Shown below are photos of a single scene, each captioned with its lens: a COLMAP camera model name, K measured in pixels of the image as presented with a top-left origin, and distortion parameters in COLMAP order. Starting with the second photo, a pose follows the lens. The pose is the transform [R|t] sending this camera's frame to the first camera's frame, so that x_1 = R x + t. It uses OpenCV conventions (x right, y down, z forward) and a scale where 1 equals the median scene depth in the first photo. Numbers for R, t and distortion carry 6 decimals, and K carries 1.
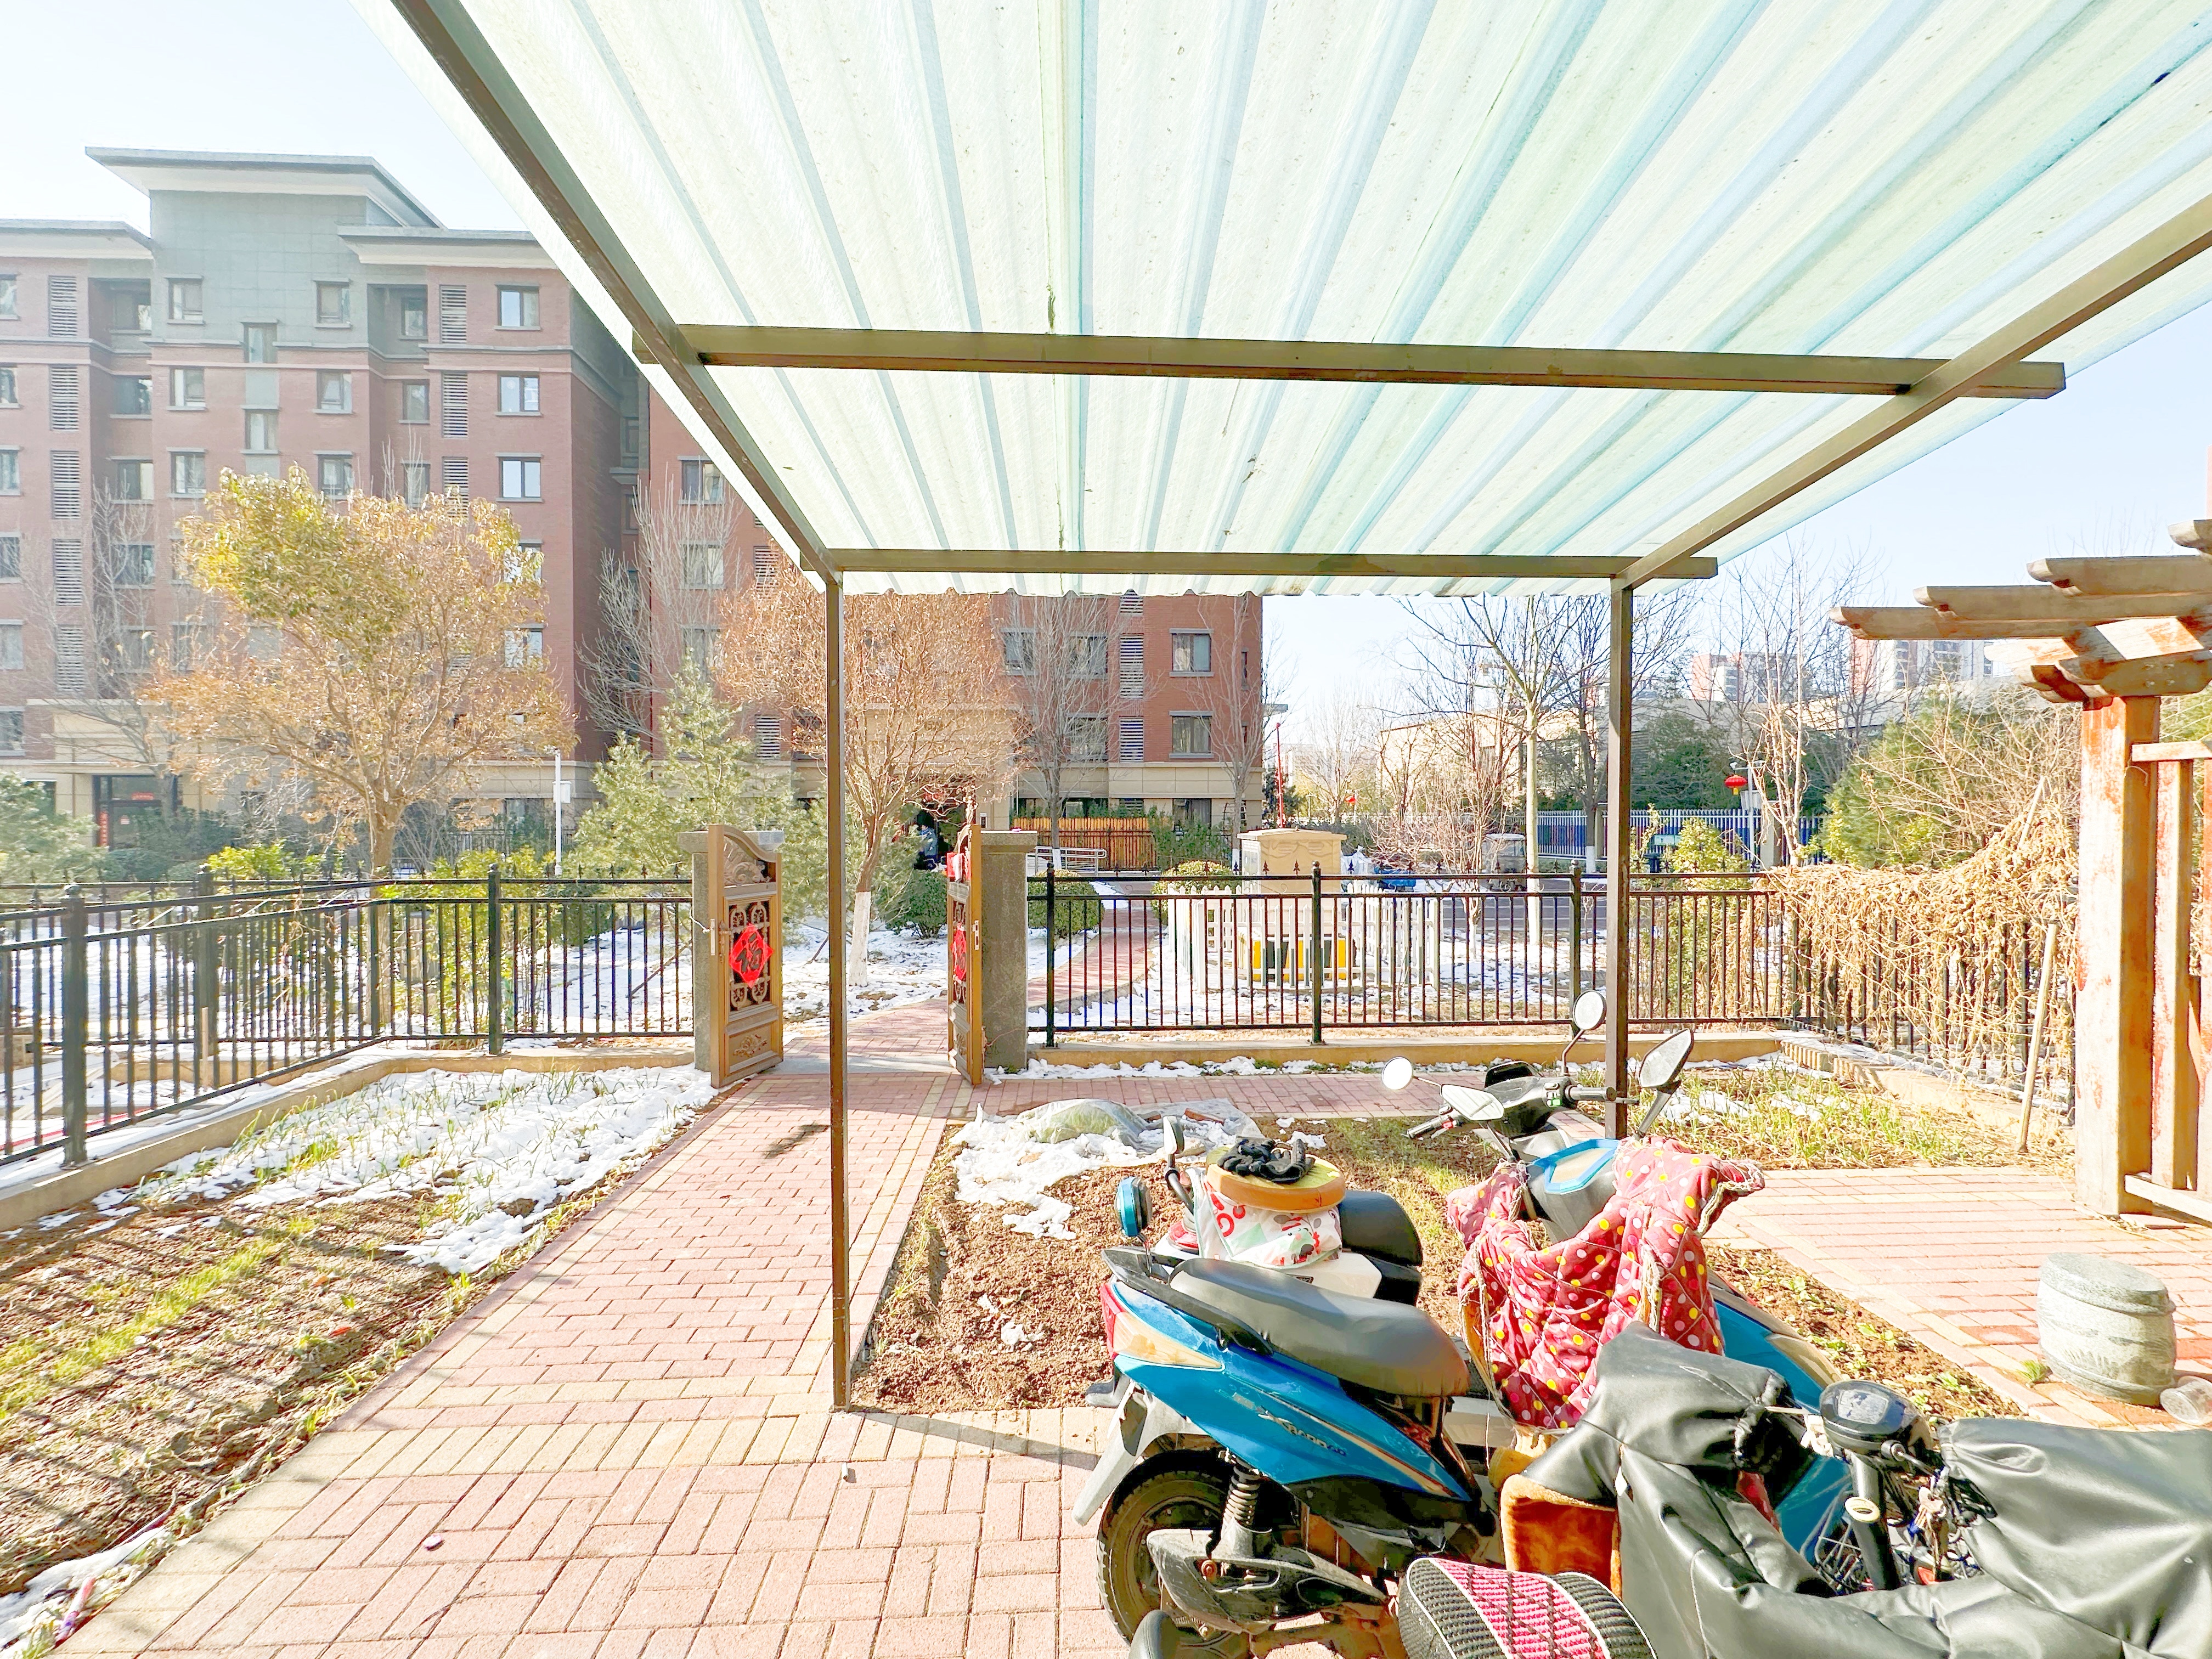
lens RADIAL K [[883.6, 0, 1106.0], [0, 883.6, 829.5], [0, 0, 1]] dist [-0.001764, -0.000082]
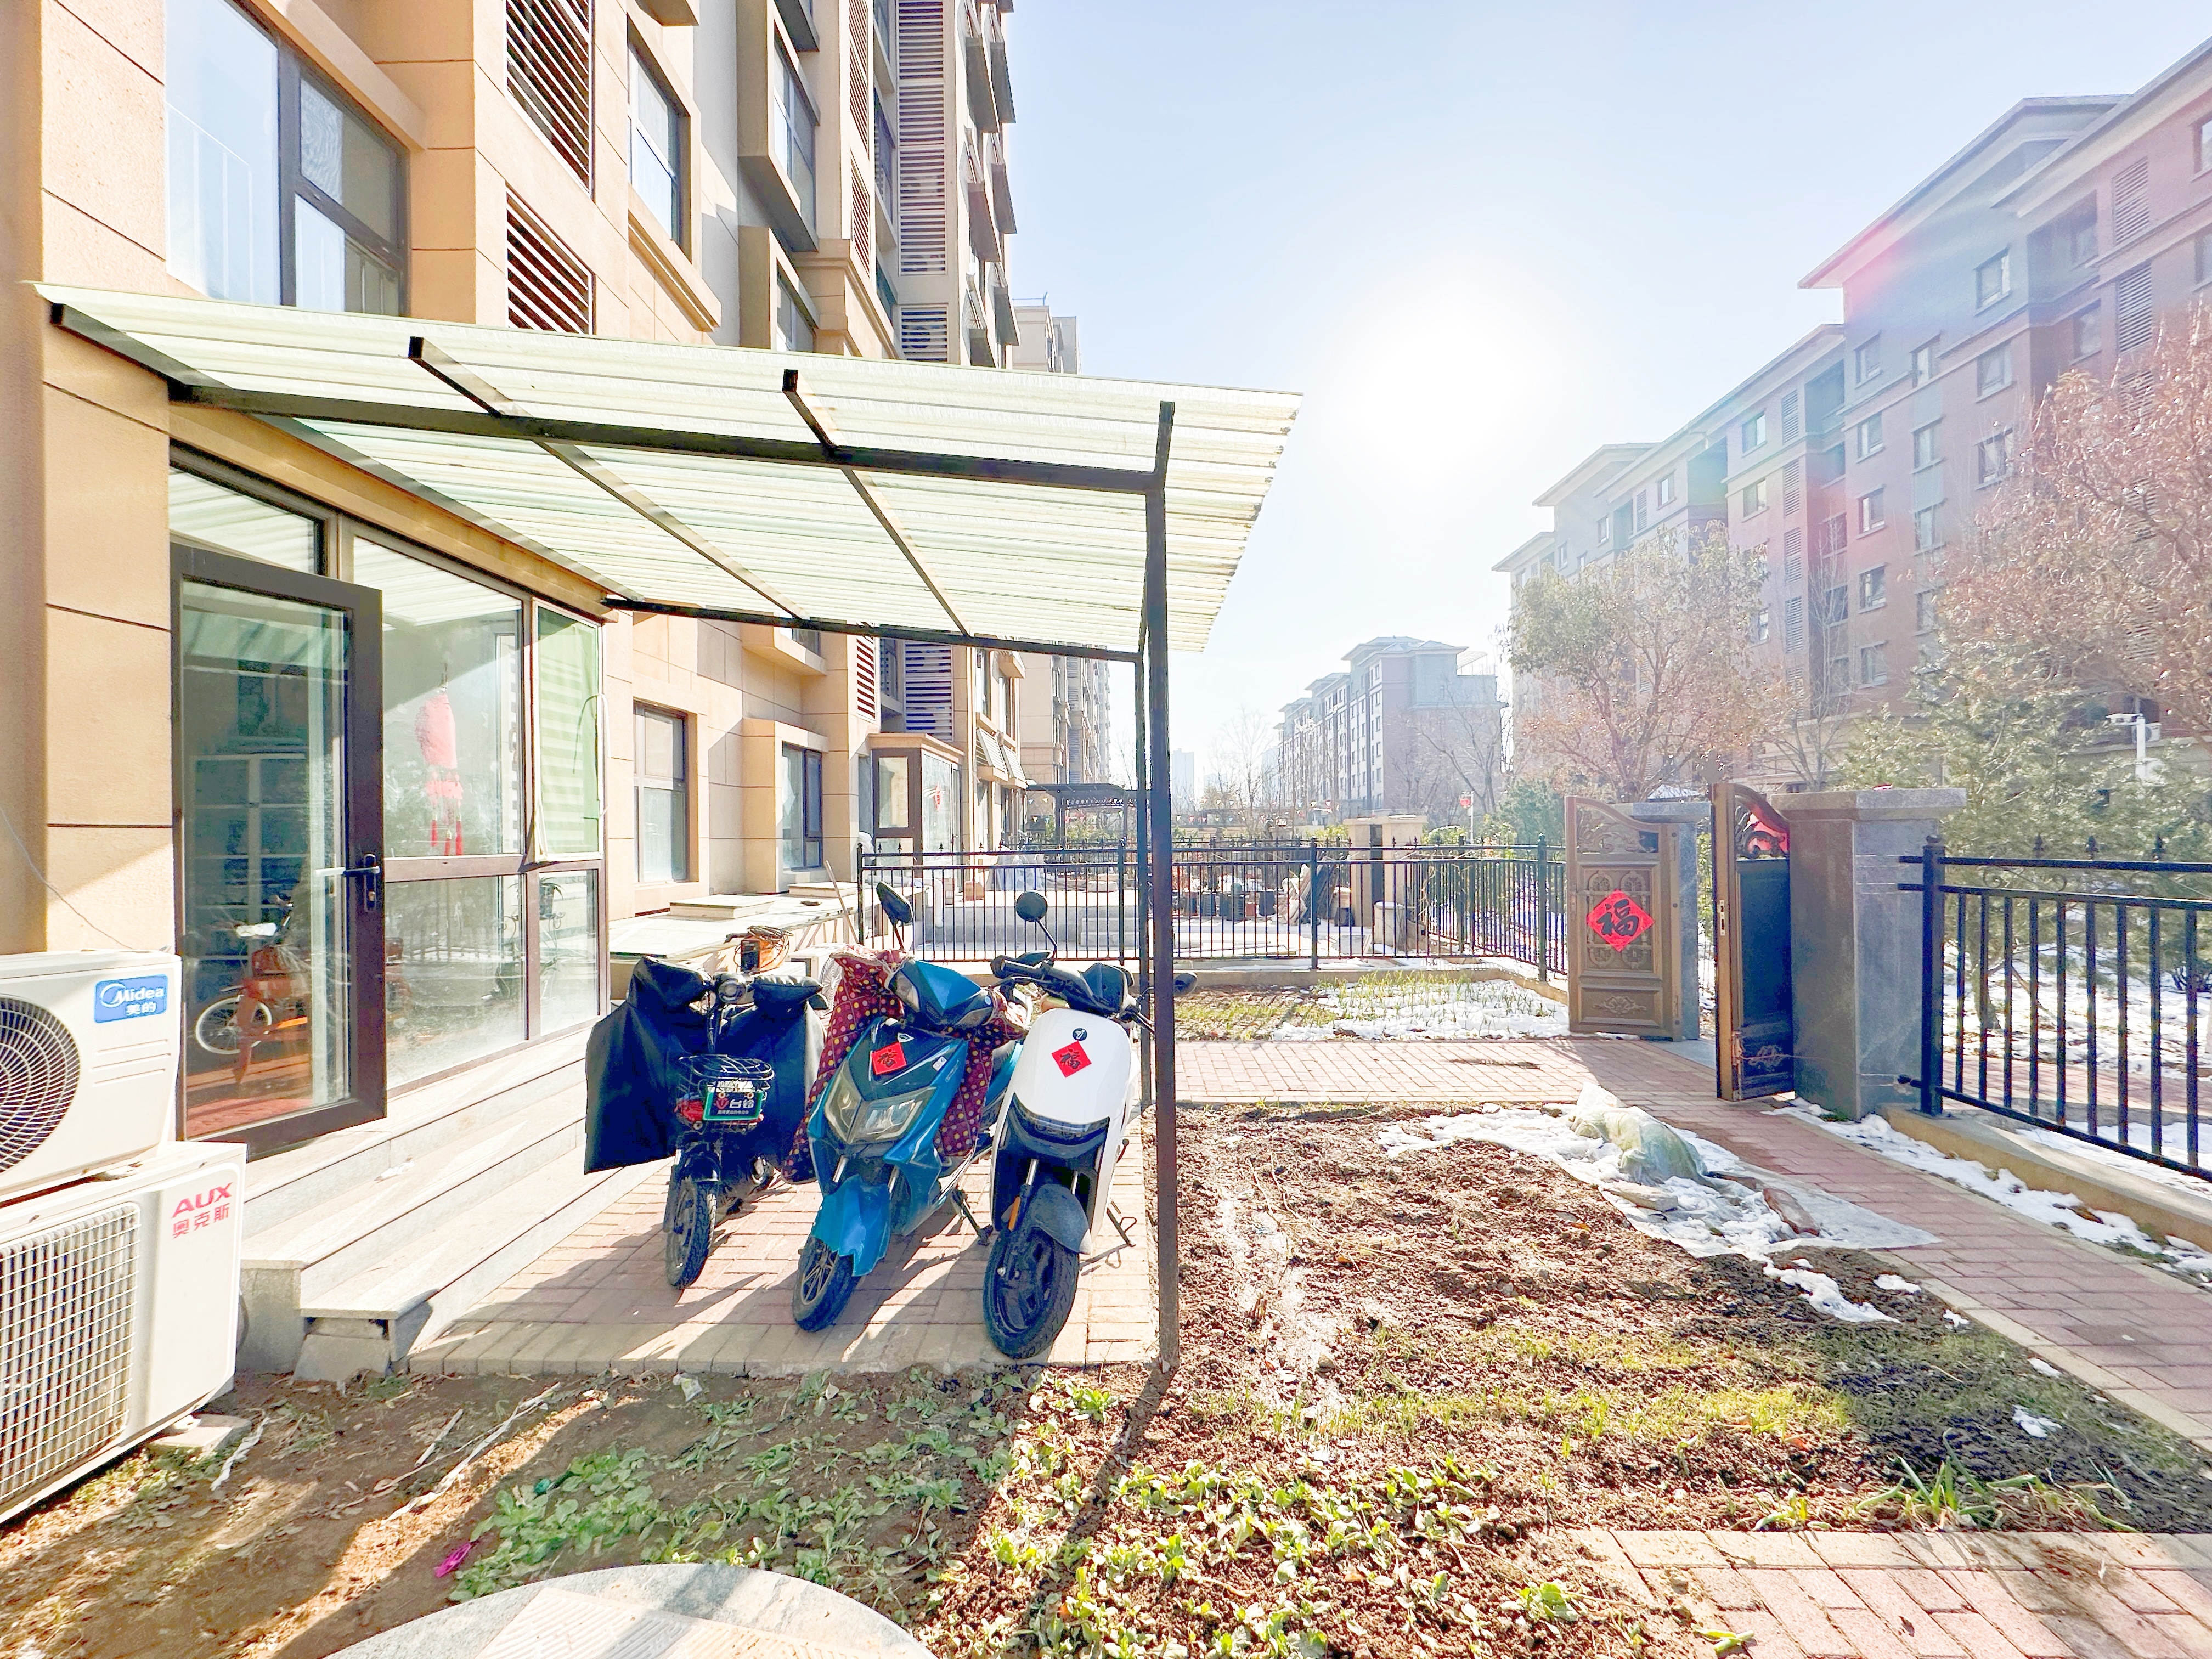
lens RADIAL K [[883.6, 0, 1106.0], [0, 883.6, 829.5], [0, 0, 1]] dist [-0.001764, -0.000082]
pose [[-0.073219, -0.003397, -0.997310, 0.158792], [-0.001245, 0.999994, -0.003315, 0.008549], [0.997315, 0.000999, -0.073223, 0.105700]]
